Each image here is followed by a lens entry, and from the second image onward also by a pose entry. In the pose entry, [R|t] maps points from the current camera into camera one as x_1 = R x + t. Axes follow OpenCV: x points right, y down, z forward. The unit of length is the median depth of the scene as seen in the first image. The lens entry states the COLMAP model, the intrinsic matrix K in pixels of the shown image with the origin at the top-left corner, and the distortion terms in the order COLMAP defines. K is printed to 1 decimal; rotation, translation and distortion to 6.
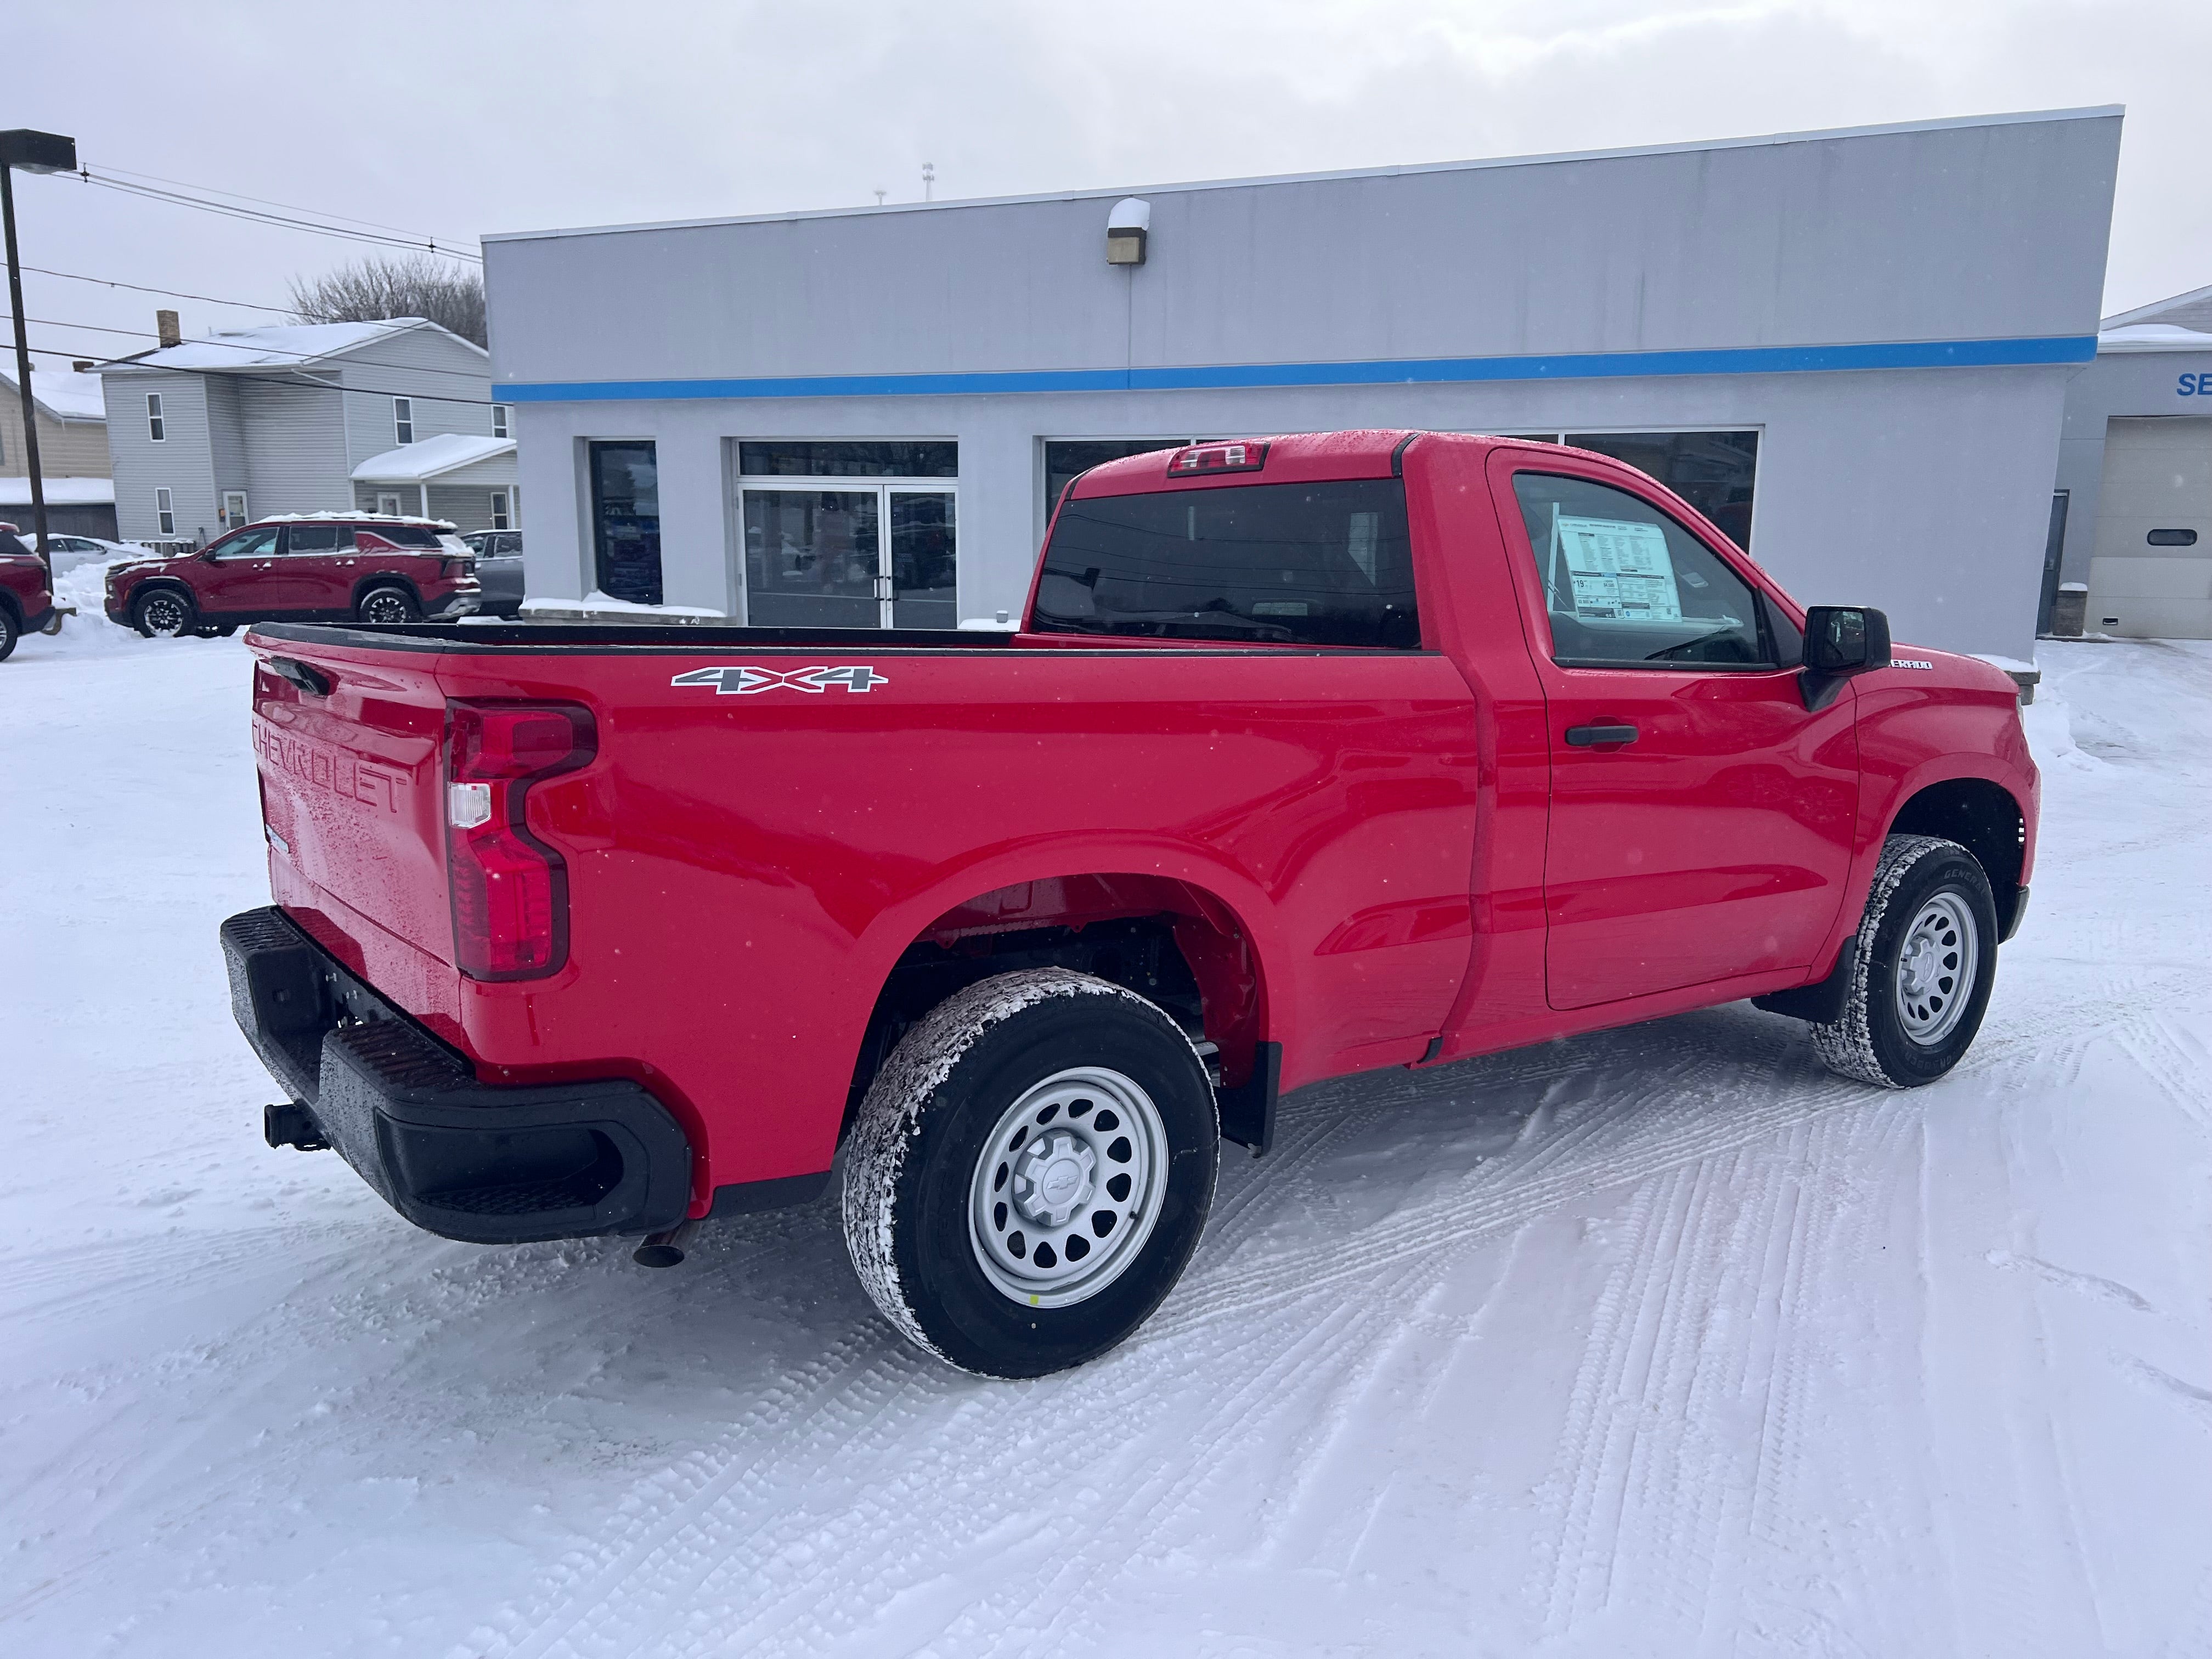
lens RADIAL K [[1652.4, 0, 1124.0], [0, 1652.4, 827.1], [0, 0, 1]] dist [0.054589, -0.058314]
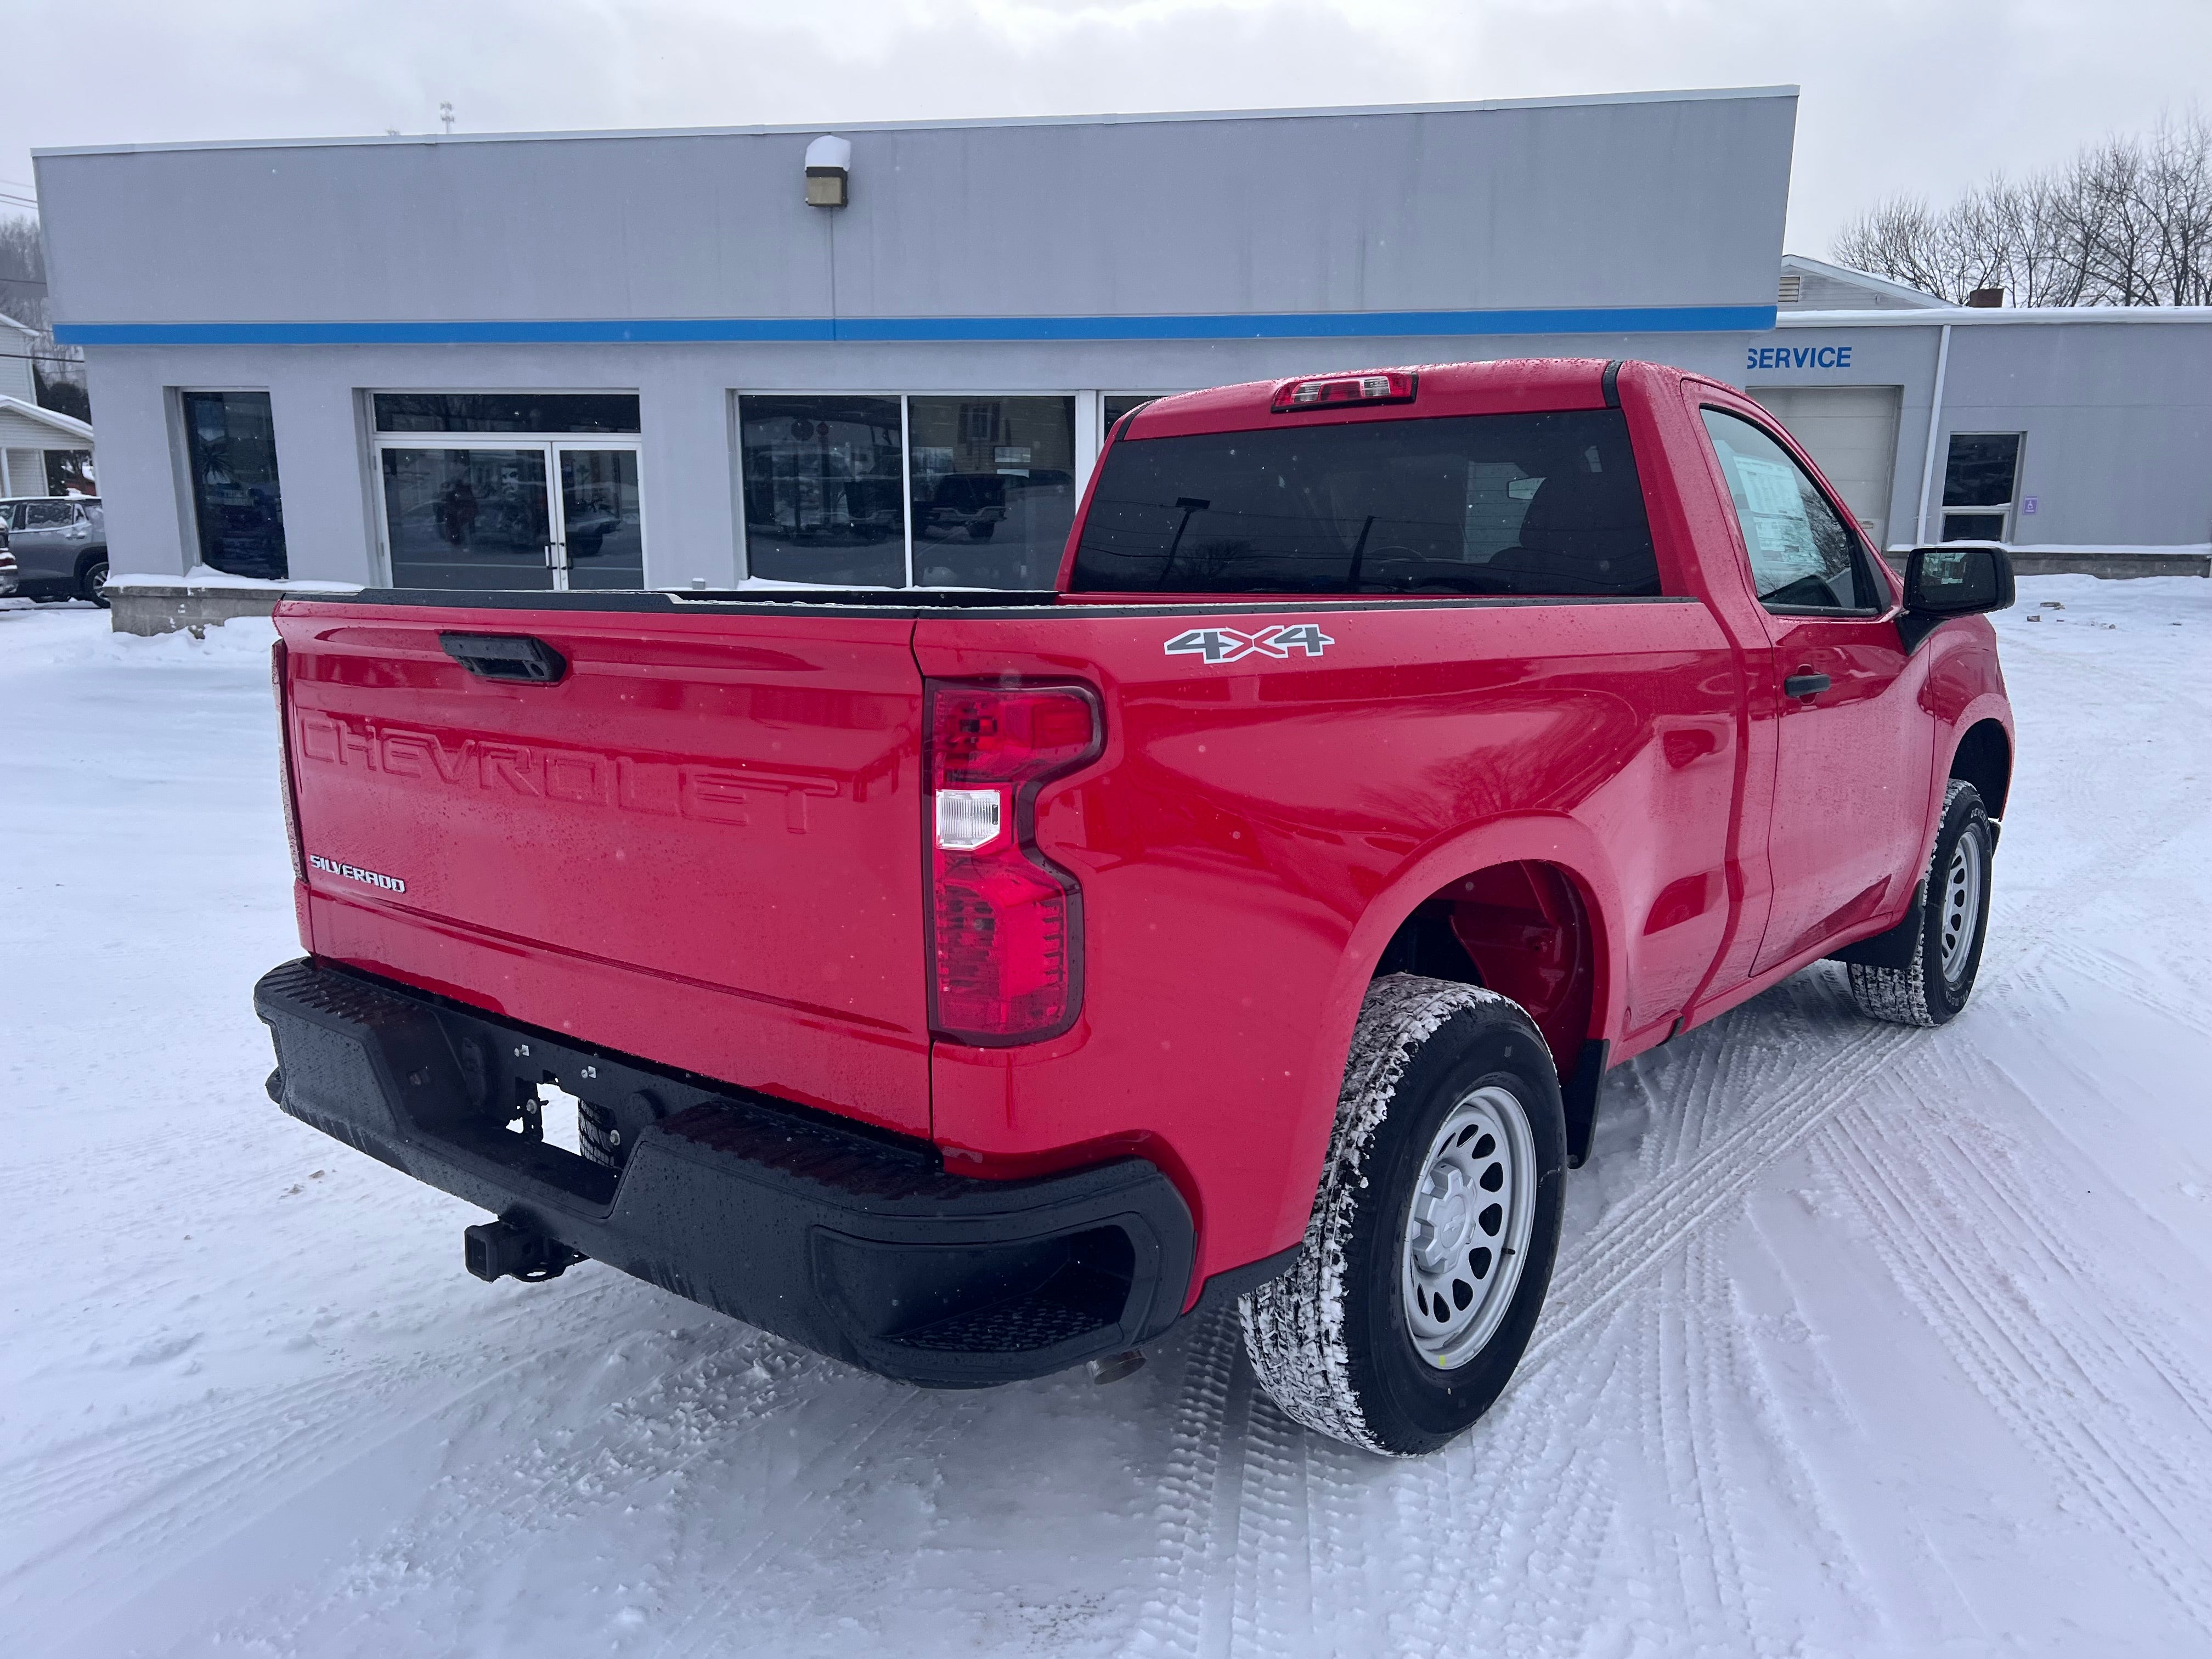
lens RADIAL K [[1652.4, 0, 1108.8], [0, 1652.4, 843.9], [0, 0, 1]] dist [0.054589, -0.058314]
pose [[0.972300, -0.052943, 0.227660, -0.316699], [0.046345, 0.998339, 0.034232, -0.015702], [-0.229094, -0.022733, 0.973139, 0.161966]]
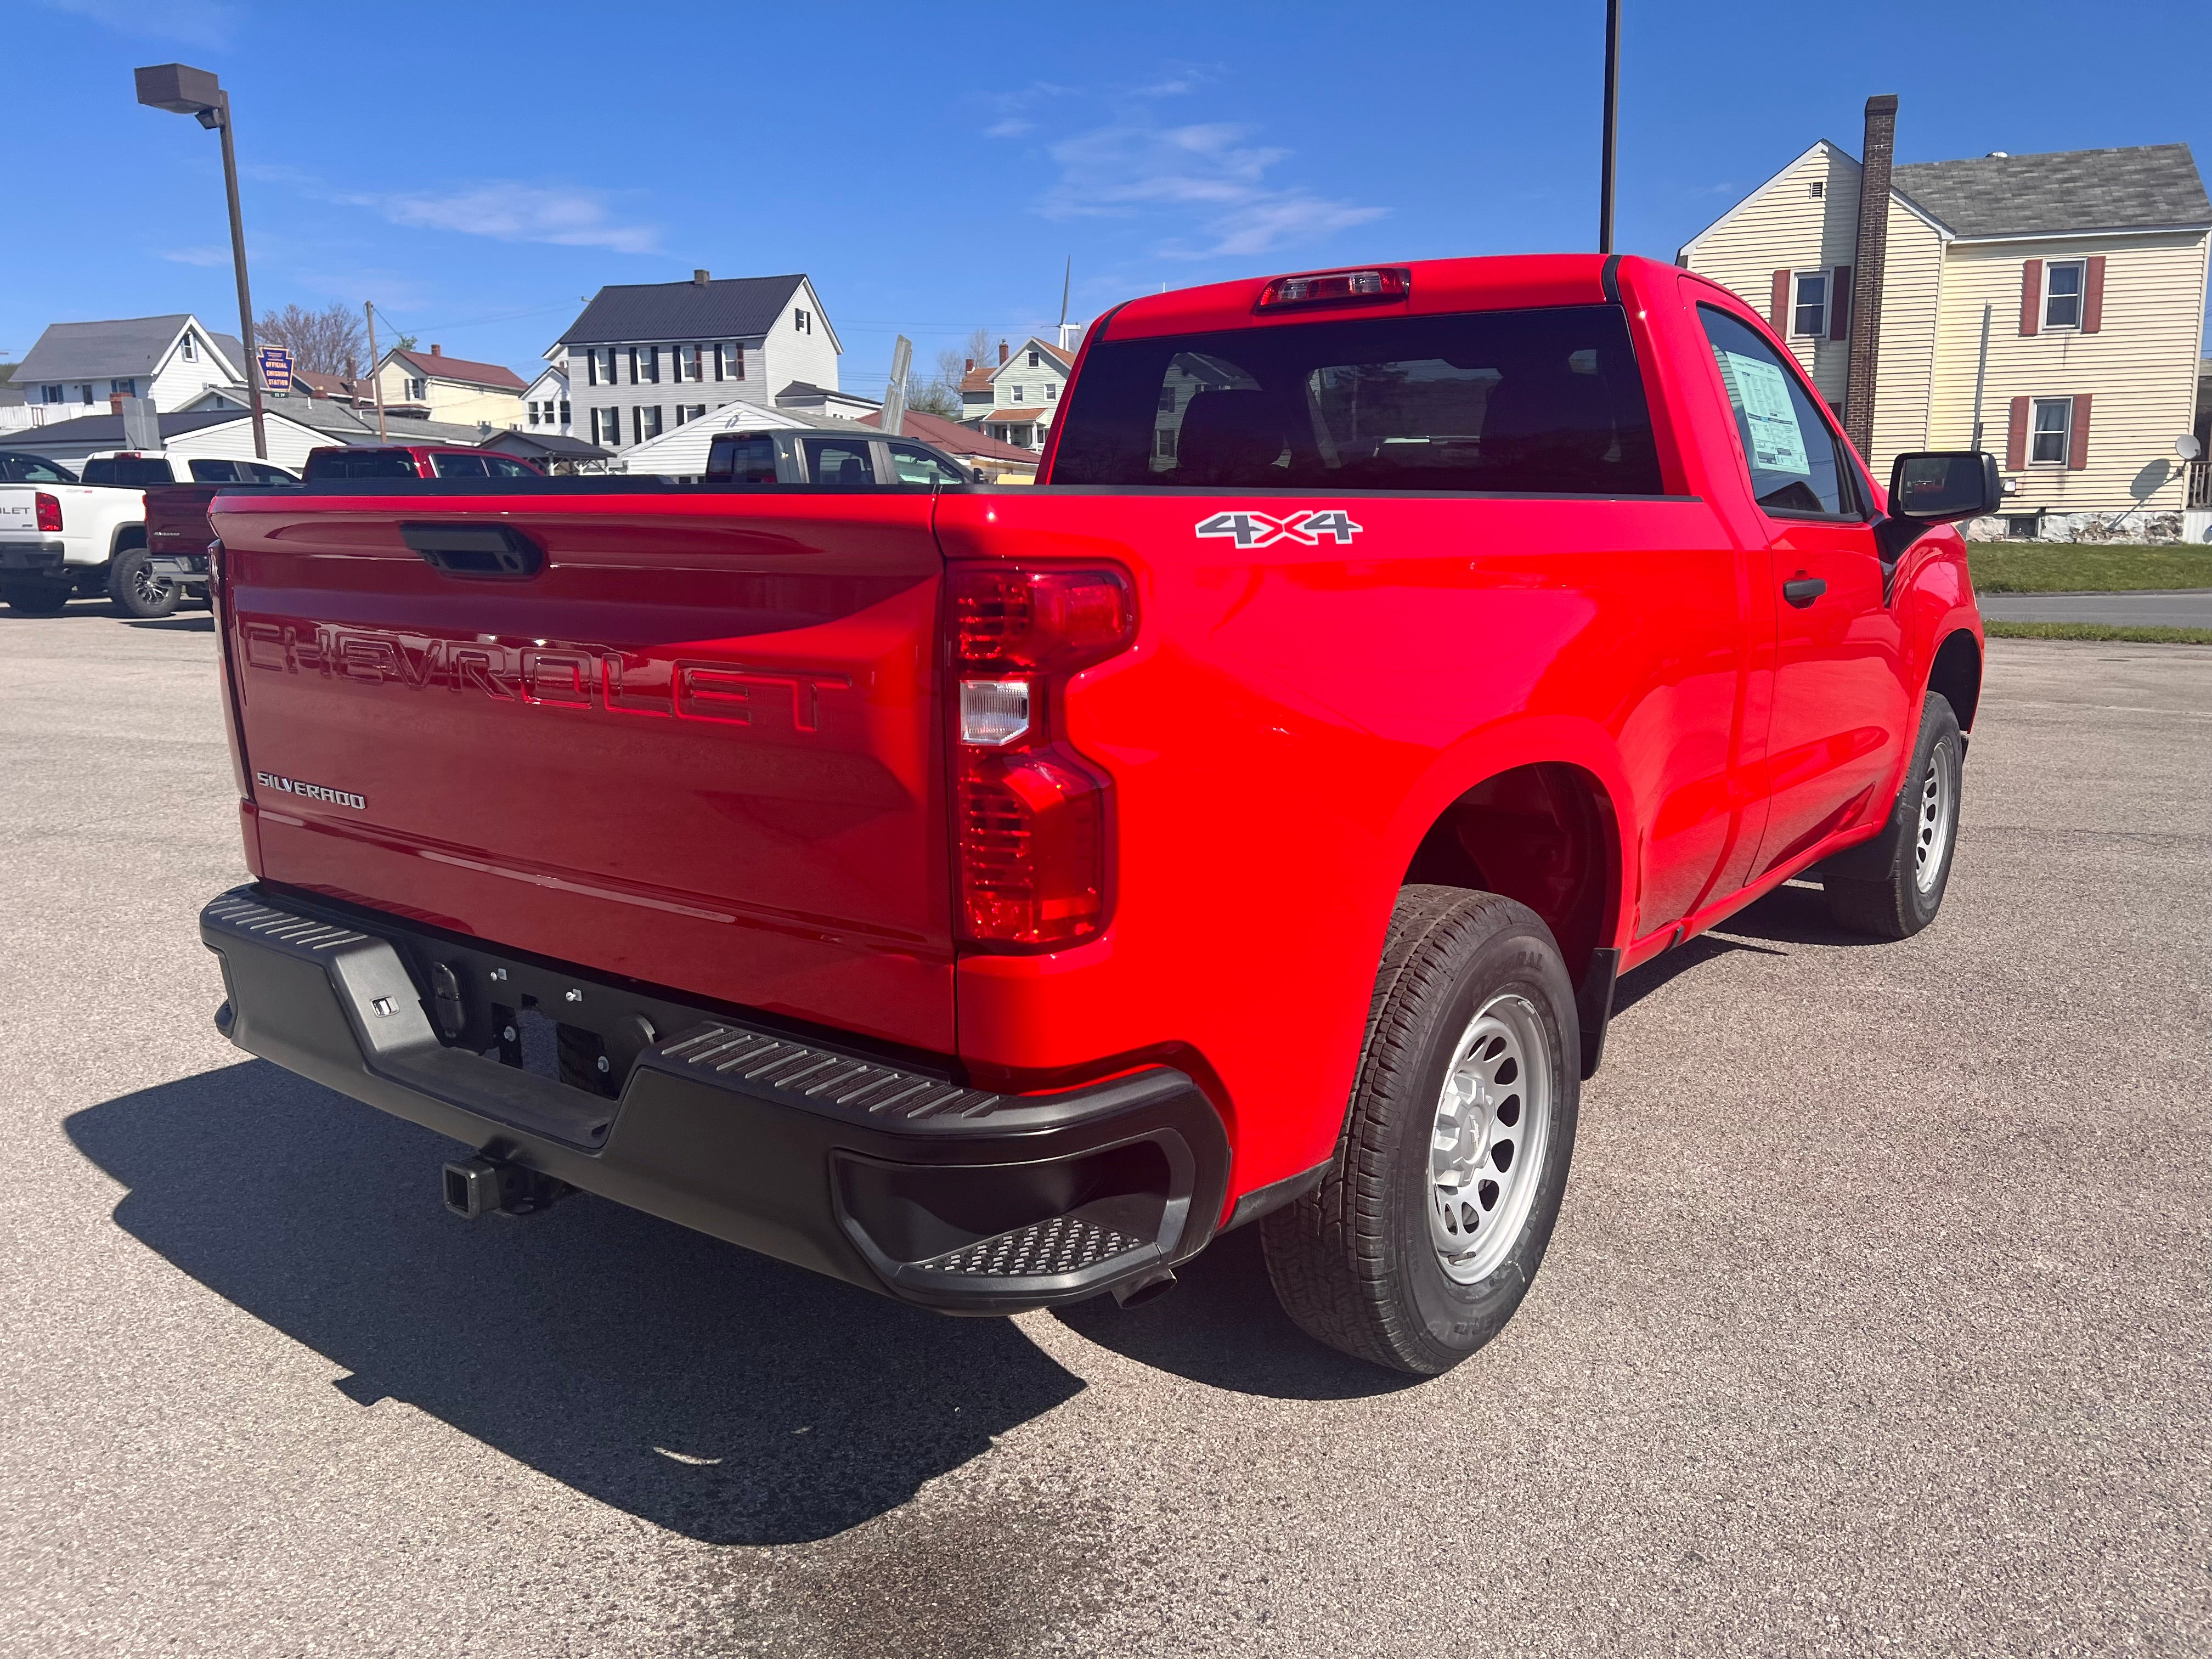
lens RADIAL K [[1652.4, 0, 1121.2], [0, 1652.4, 826.7], [0, 0, 1]] dist [0.054589, -0.058314]
pose [[0.960150, -0.070644, 0.270409, -0.337256], [0.055416, 0.996439, 0.063550, -0.003830], [-0.273936, -0.046032, 0.960646, 0.198083]]
